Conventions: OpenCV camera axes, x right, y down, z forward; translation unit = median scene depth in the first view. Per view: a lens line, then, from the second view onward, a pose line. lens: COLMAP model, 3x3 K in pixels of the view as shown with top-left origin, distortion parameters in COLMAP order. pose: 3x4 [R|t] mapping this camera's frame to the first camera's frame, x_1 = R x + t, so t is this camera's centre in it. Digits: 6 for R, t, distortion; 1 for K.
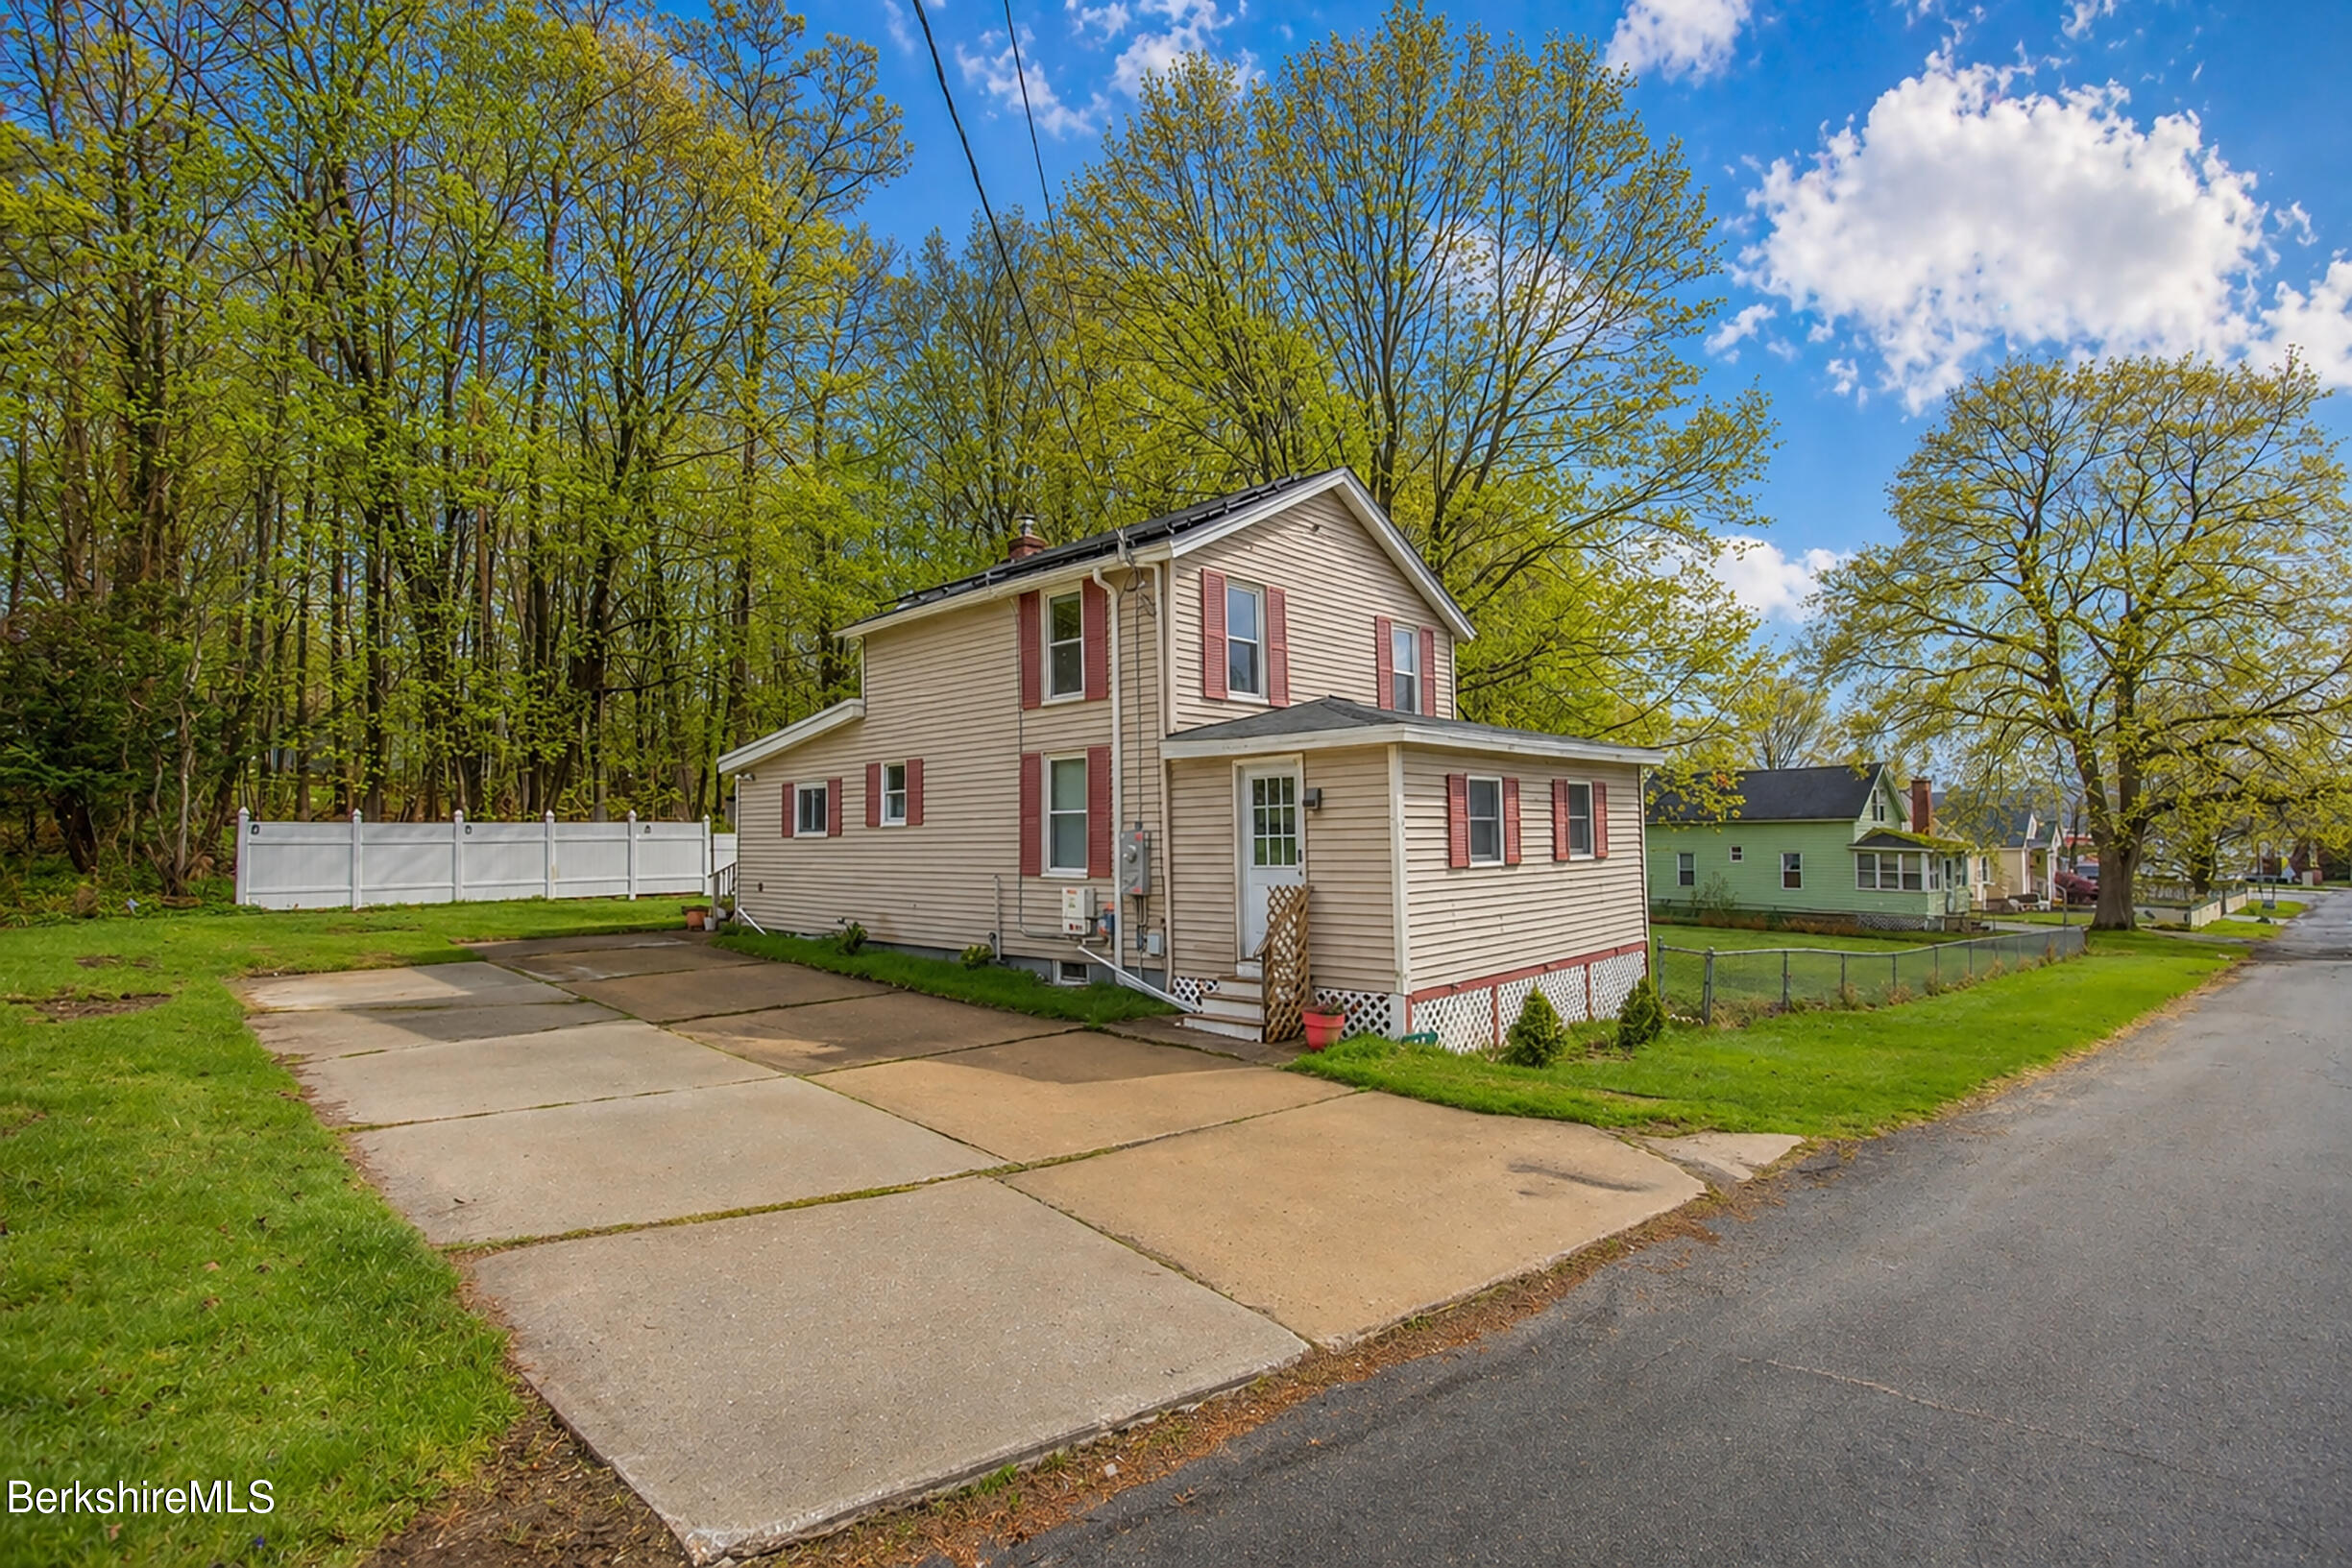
lens RADIAL K [[1132.5, 0, 1160.7], [0, 1132.5, 786.0], [0, 0, 1]] dist [-0.040939, 0.007633]
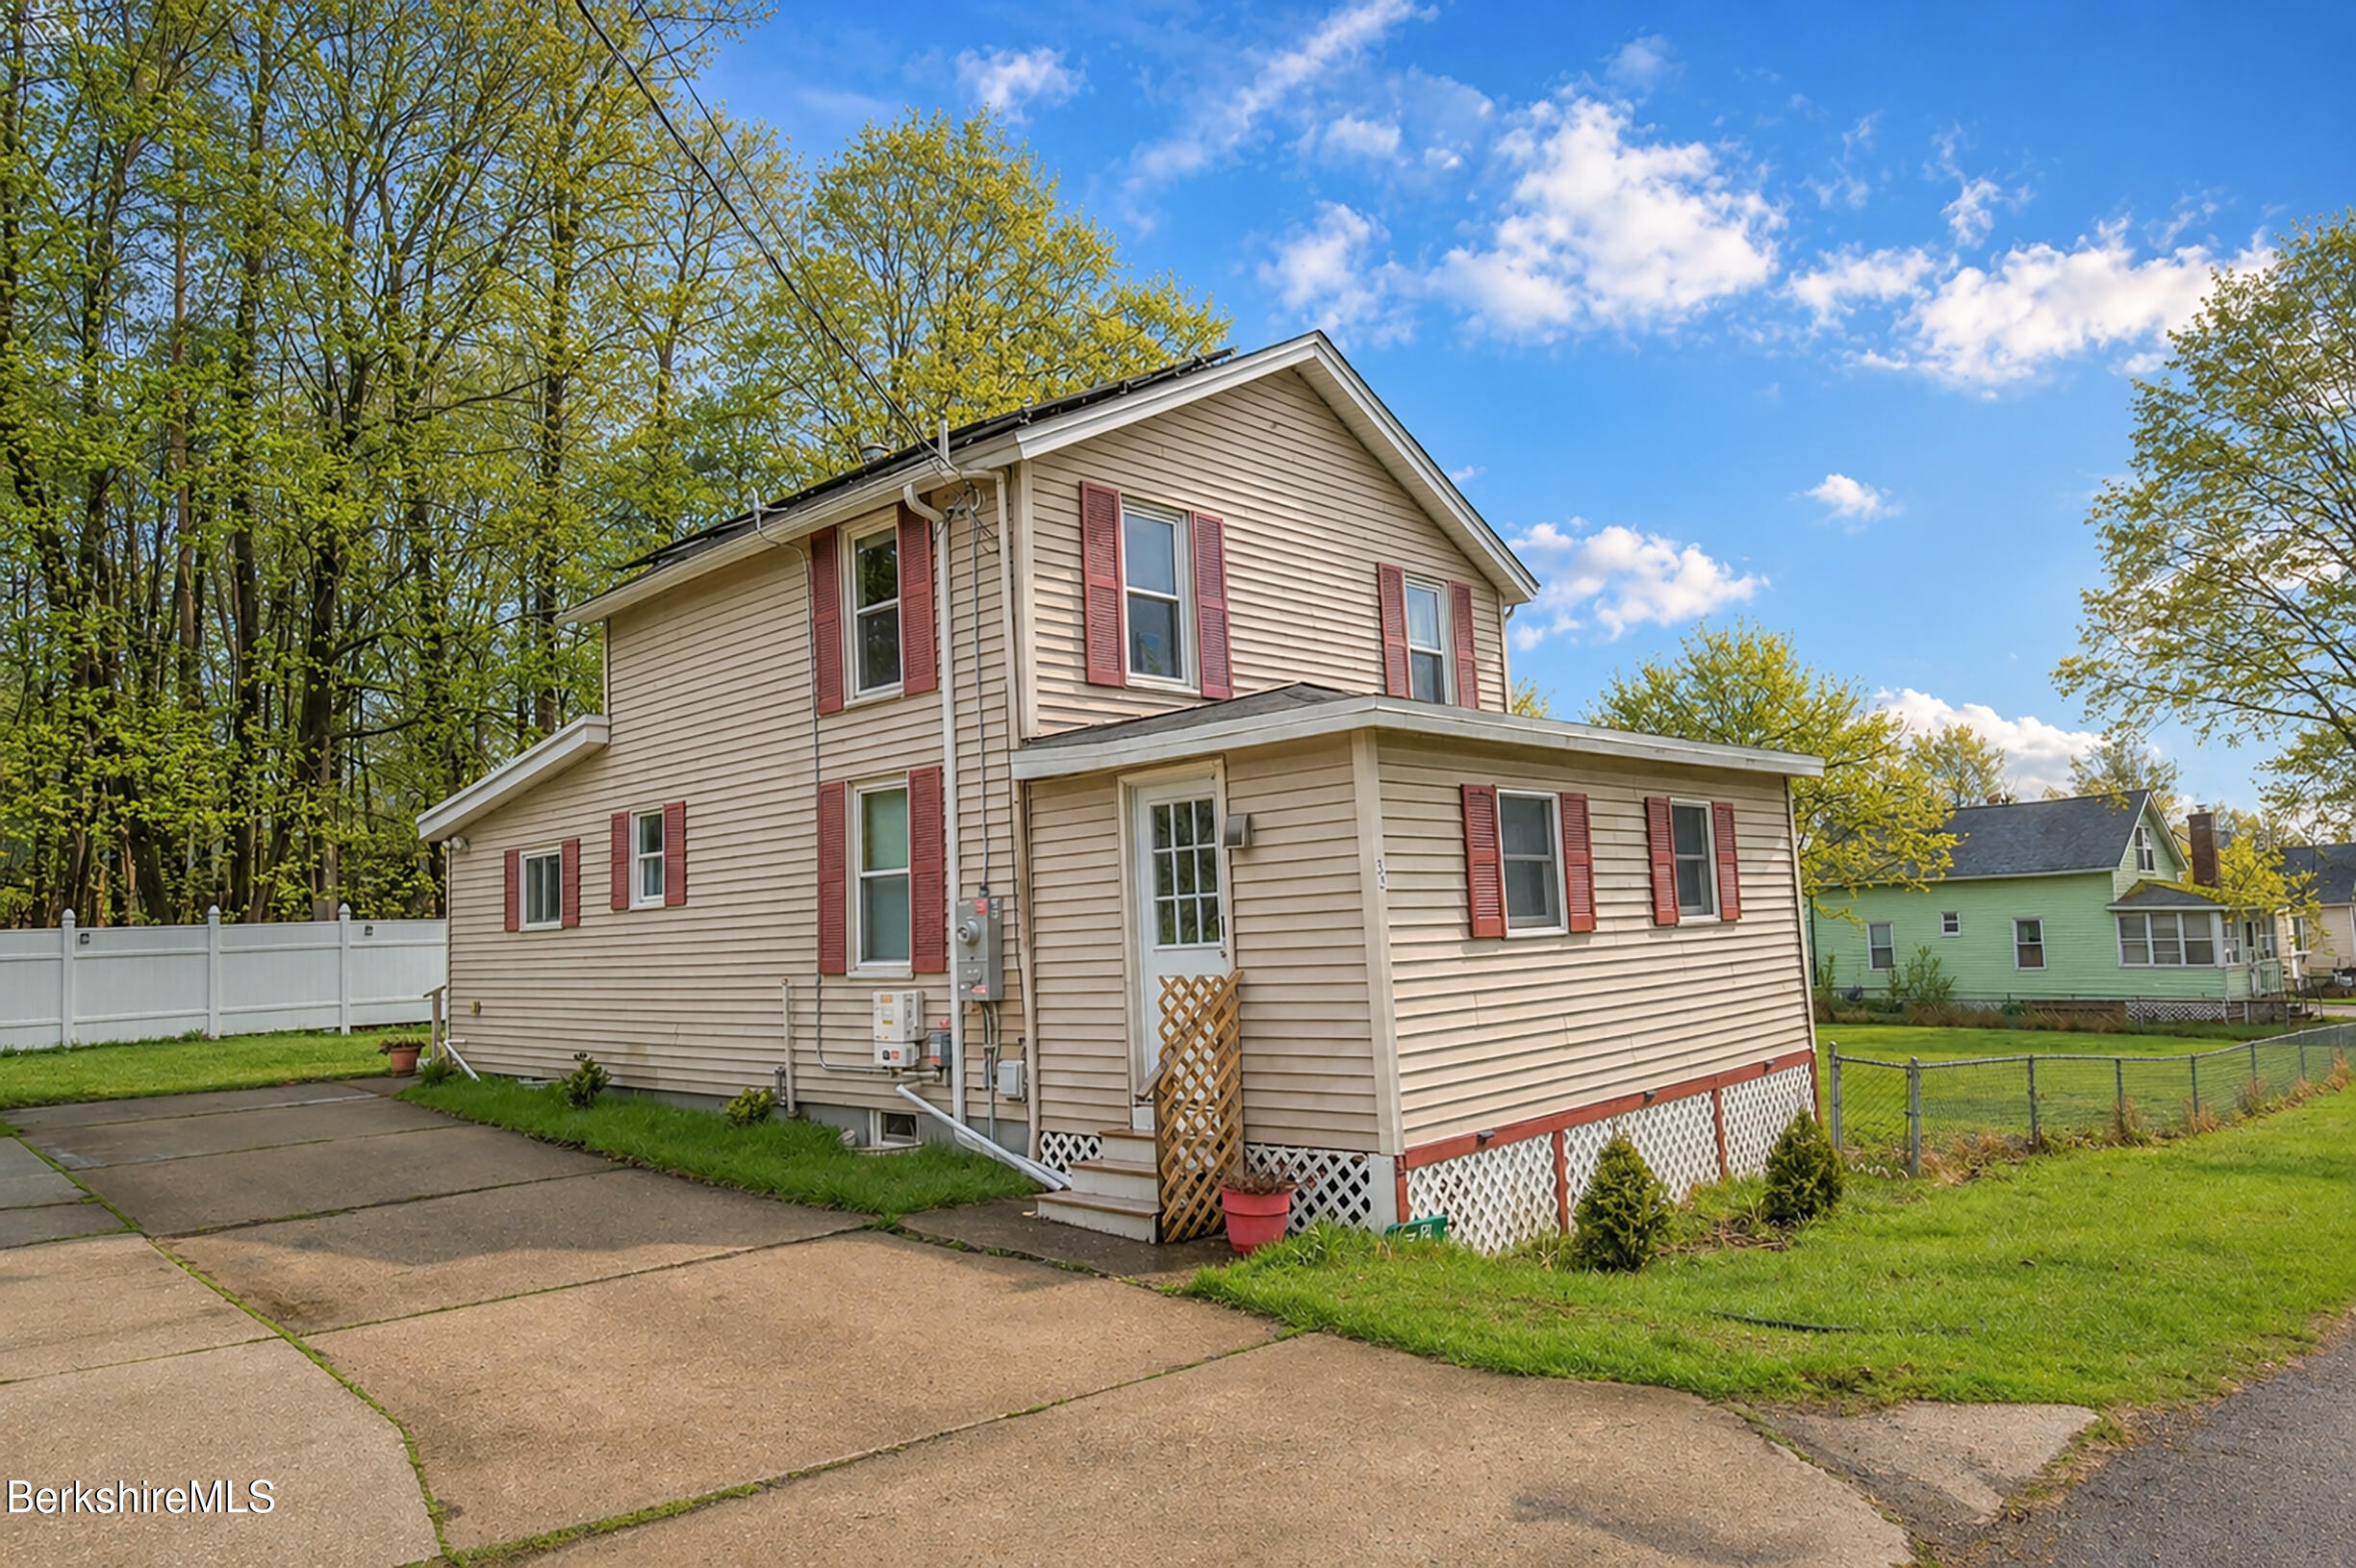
lens RADIAL K [[1505.3, 0, 1191.1], [0, 1505.3, 791.9], [0, 0, 1]] dist [-0.028581, 0.002382]
pose [[0.999508, -0.030402, 0.007726, 0.087453], [0.030725, 0.998475, -0.045855, 0.022450], [-0.006320, 0.046069, 0.998918, 0.163982]]
